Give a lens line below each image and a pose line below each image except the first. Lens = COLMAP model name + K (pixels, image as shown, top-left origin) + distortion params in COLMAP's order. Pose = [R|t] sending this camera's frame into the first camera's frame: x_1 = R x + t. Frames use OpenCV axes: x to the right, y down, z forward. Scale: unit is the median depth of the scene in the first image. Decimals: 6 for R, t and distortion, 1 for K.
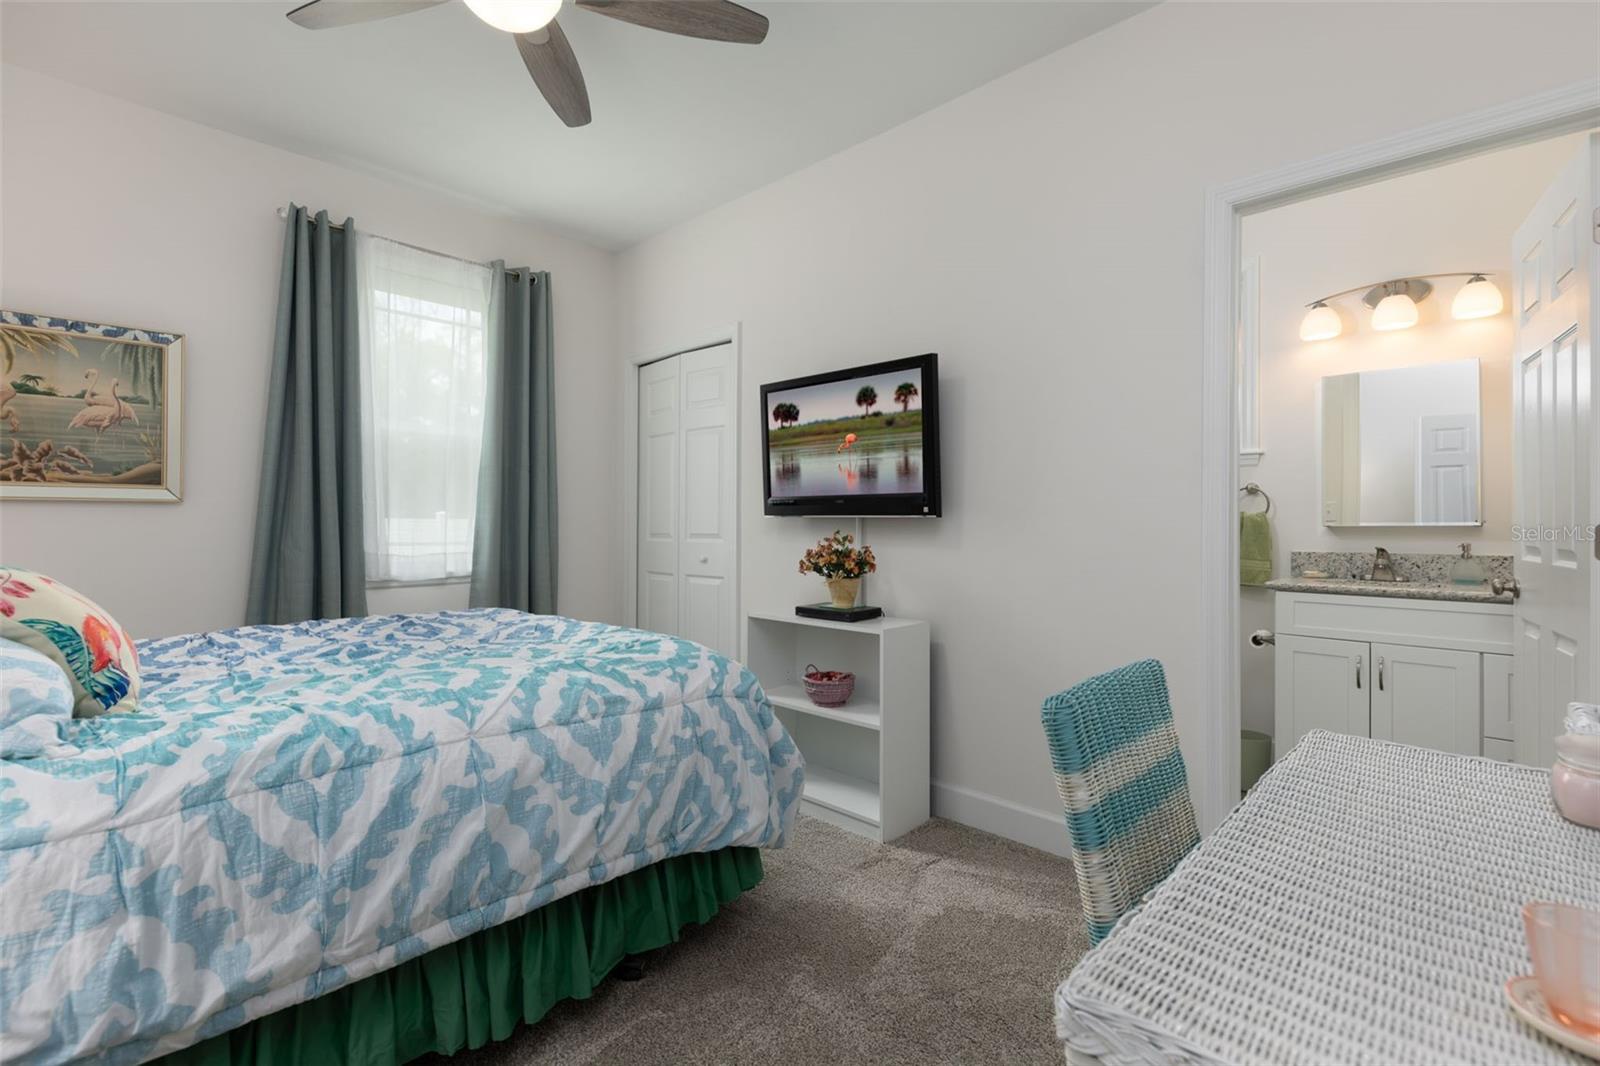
lens RADIAL K [[736.2, 0, 795.2], [0, 736.2, 519.1], [0, 0, 1]] dist [-0.008261, -0.000827]
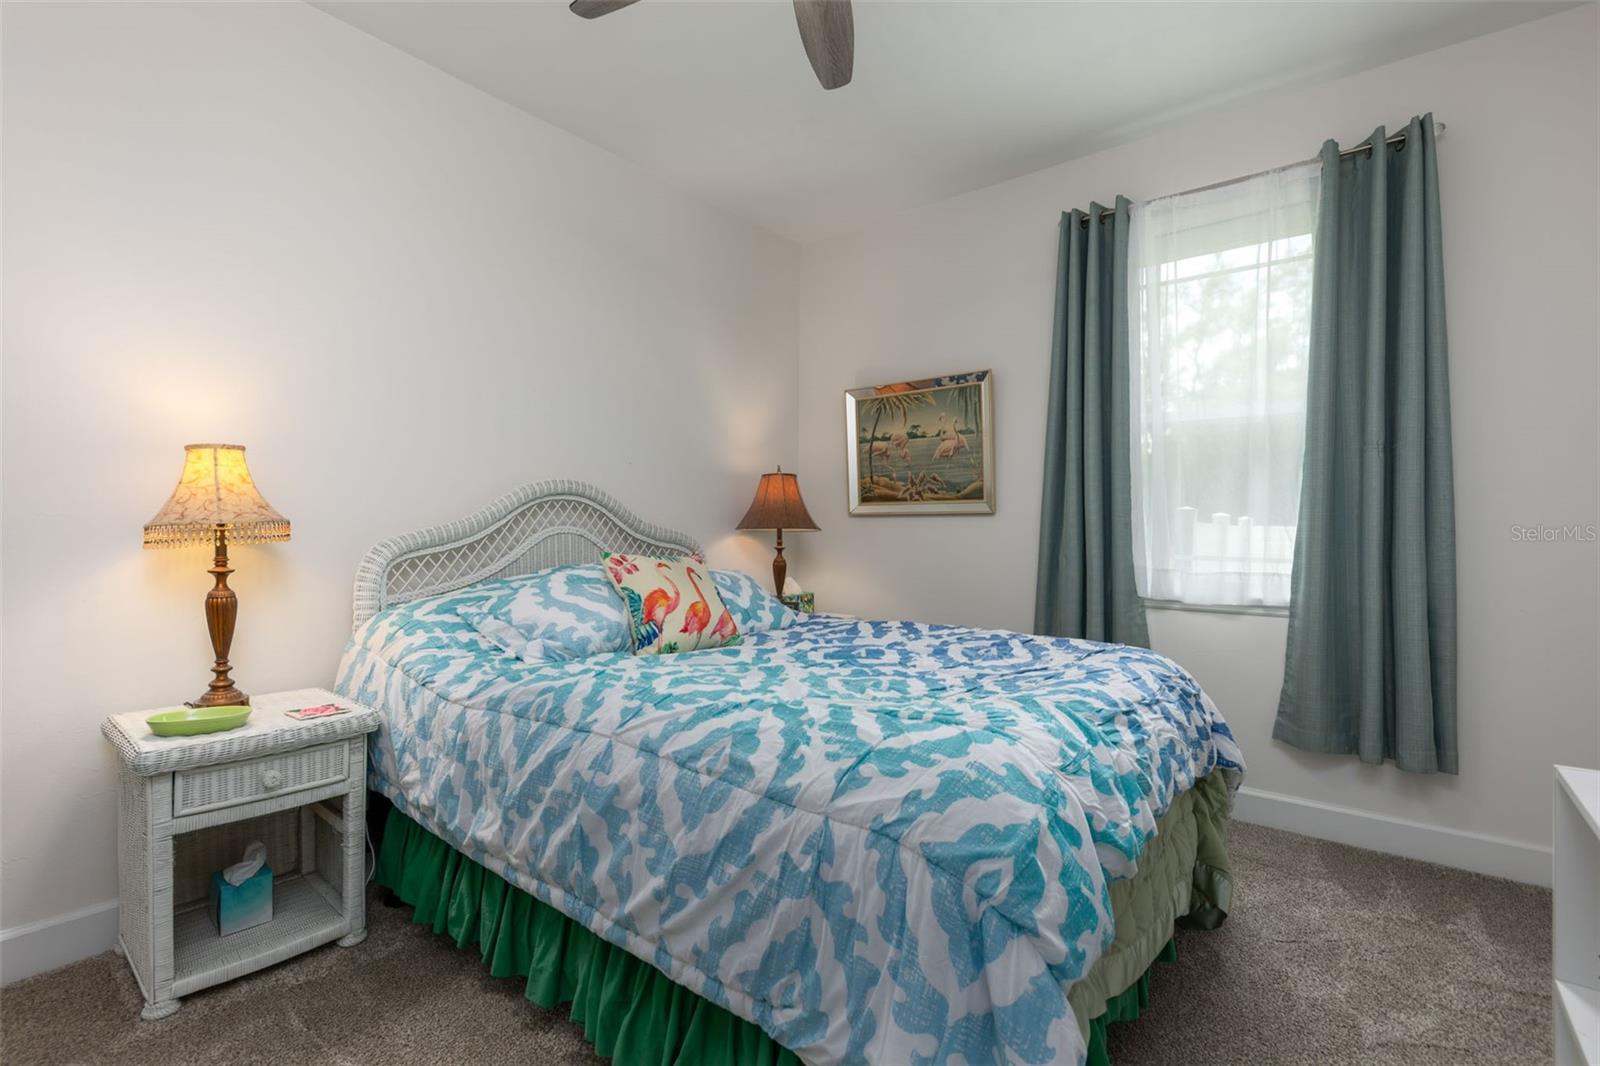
lens RADIAL K [[736.2, 0, 796.8], [0, 736.2, 536.3], [0, 0, 1]] dist [-0.008261, -0.000827]
pose [[0.070903, 0.007282, -0.997457, 0.422297], [-0.002904, 0.999971, 0.007094, 0.007622], [0.997479, 0.002393, 0.070922, 0.843961]]
